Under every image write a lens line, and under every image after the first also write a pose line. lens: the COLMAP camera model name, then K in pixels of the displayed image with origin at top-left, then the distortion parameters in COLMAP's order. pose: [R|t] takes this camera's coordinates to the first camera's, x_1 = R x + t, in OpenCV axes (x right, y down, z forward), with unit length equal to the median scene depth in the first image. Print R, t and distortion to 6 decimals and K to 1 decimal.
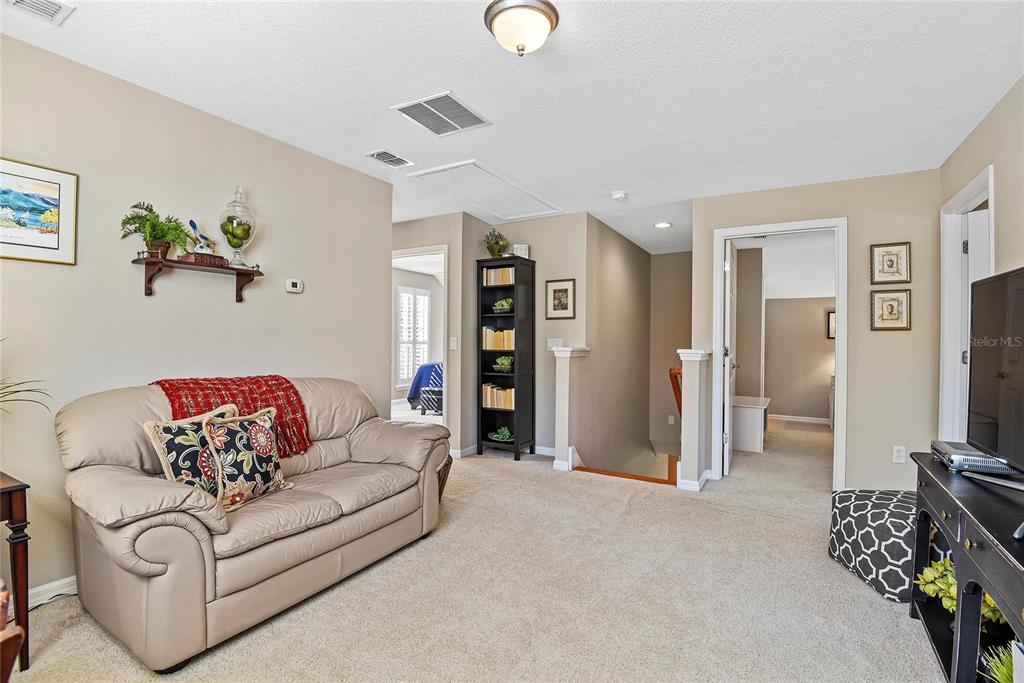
lens RADIAL K [[479.9, 0, 513.7], [0, 479.9, 343.7], [0, 0, 1]] dist [-0.004551, -0.001059]
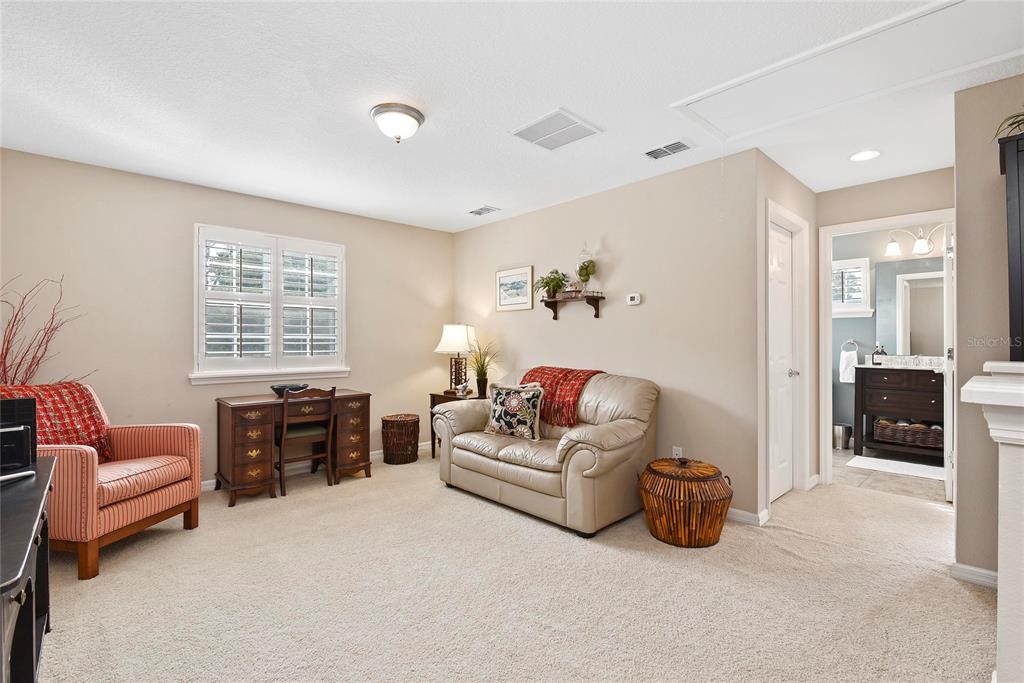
lens RADIAL K [[479.9, 0, 510.0], [0, 479.9, 340.0], [0, 0, 1]] dist [-0.004551, -0.001059]
pose [[-0.294221, -0.026528, -0.955369, 1.000053], [-0.020865, 0.999555, -0.021329, 0.016278], [0.955510, 0.013659, -0.294643, 1.366313]]
